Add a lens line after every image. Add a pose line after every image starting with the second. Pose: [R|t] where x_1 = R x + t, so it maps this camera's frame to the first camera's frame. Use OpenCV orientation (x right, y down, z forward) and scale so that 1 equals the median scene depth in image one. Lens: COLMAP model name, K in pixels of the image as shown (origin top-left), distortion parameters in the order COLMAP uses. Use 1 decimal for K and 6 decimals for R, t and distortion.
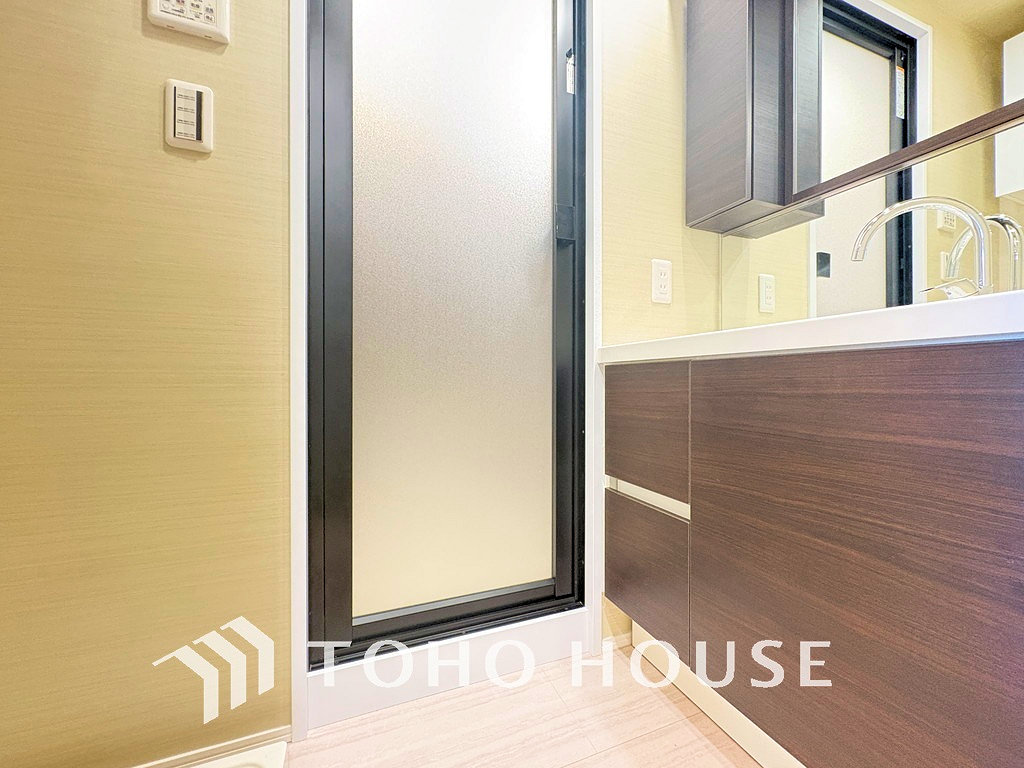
lens RADIAL K [[408.5, 0, 511.3], [0, 408.5, 381.5], [0, 0, 1]] dist [-0.000387, 0.000089]
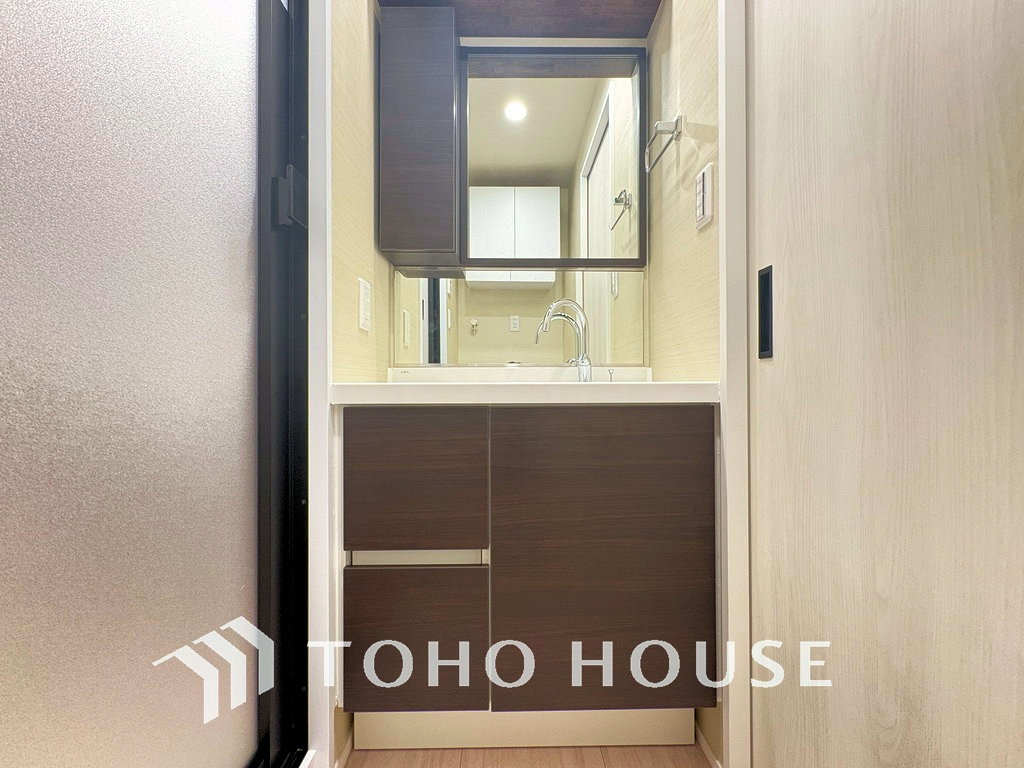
lens RADIAL K [[408.5, 0, 510.7], [0, 408.5, 383.8], [0, 0, 1]] dist [-0.000387, 0.000089]
pose [[0.340377, -0.000159, 0.940289, -0.380377], [0.000668, 1.000000, -0.000072, -0.083177], [-0.940289, 0.000653, 0.340377, 0.452334]]
